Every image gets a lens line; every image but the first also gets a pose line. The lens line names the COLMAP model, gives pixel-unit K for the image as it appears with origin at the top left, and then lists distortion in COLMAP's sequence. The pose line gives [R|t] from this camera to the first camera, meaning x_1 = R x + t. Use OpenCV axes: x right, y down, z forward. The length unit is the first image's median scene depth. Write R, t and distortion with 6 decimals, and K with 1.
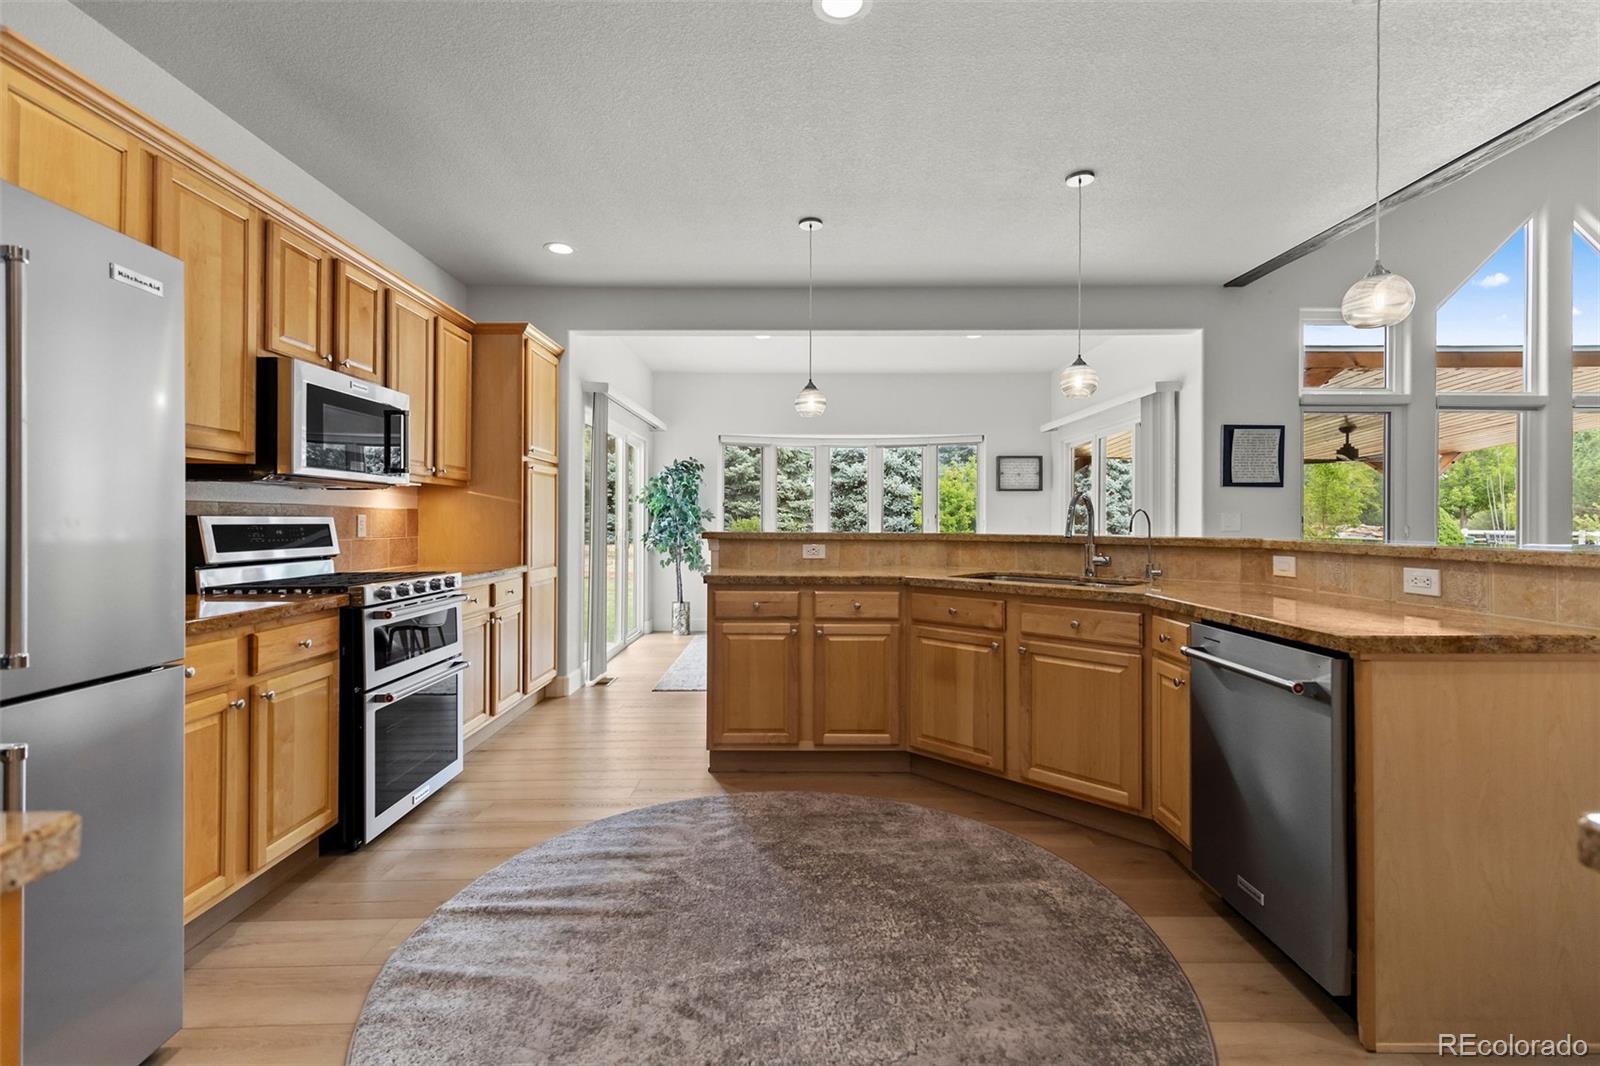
lens RADIAL K [[723.5, 0, 793.0], [0, 723.5, 524.6], [0, 0, 1]] dist [0.003949, -0.000132]
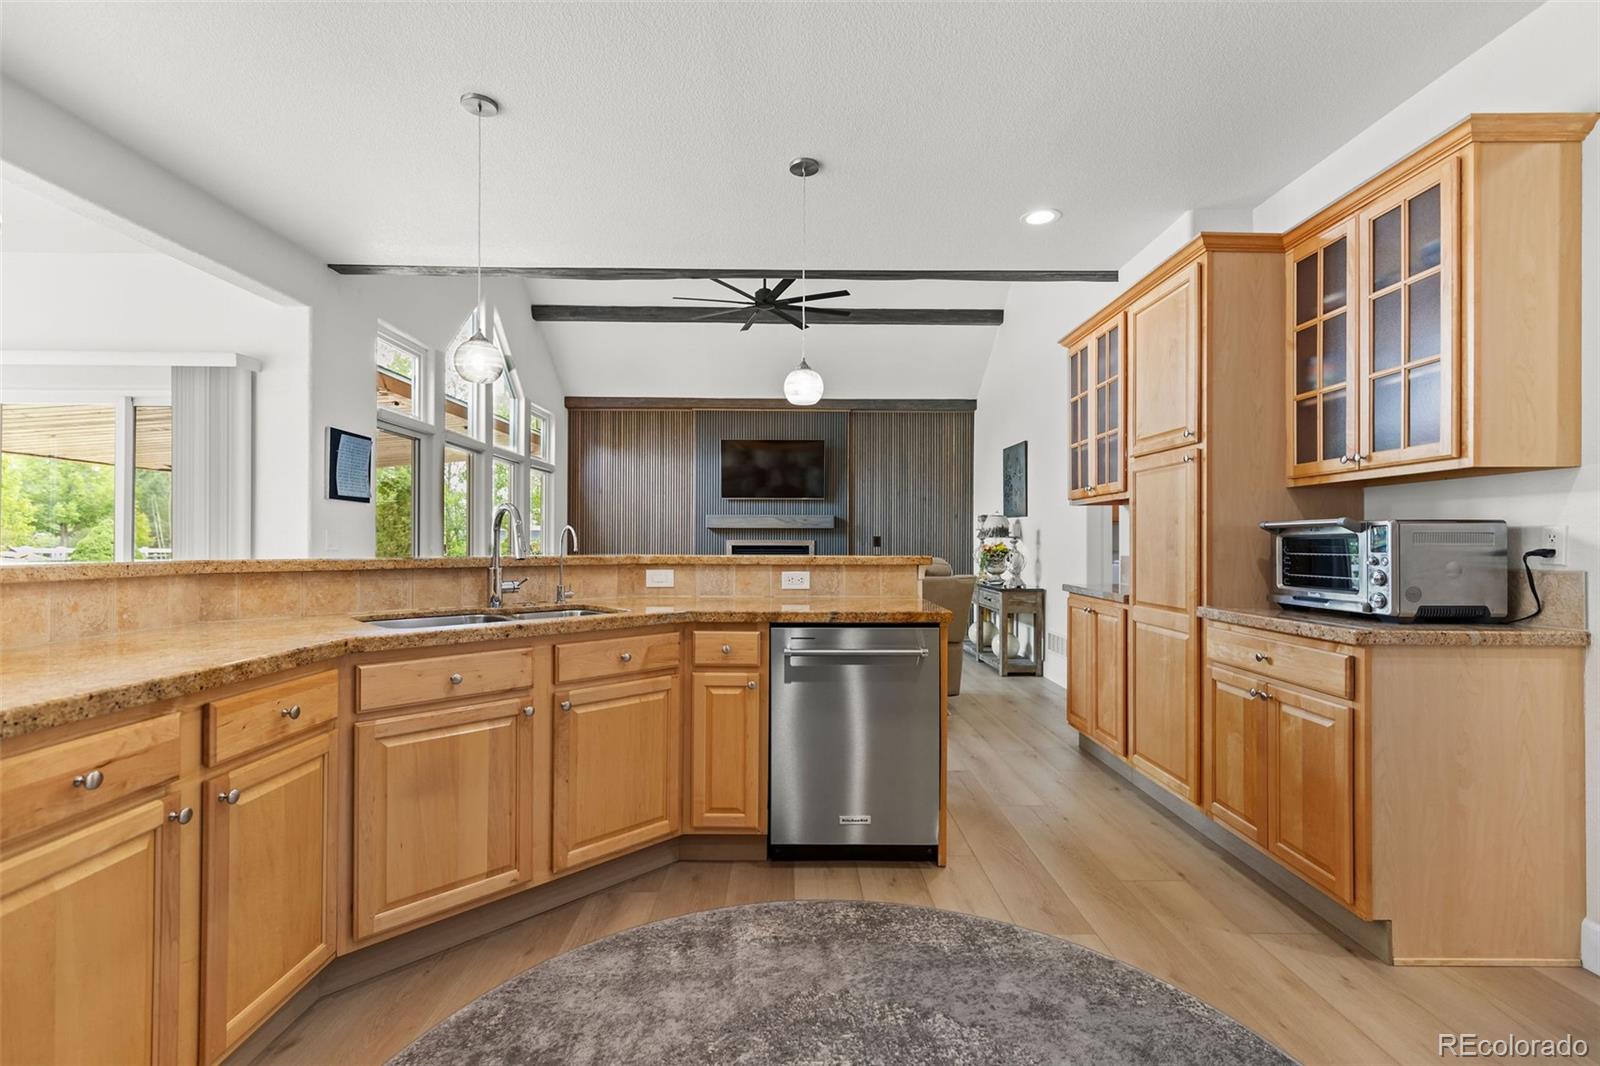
lens RADIAL K [[723.5, 0, 799.2], [0, 723.5, 542.2], [0, 0, 1]] dist [0.003949, -0.000132]
pose [[-0.018912, -0.001049, 0.999821, -0.463499], [0.002963, 0.999995, 0.001105, -0.001148], [-0.999817, 0.002984, -0.018909, 0.767646]]
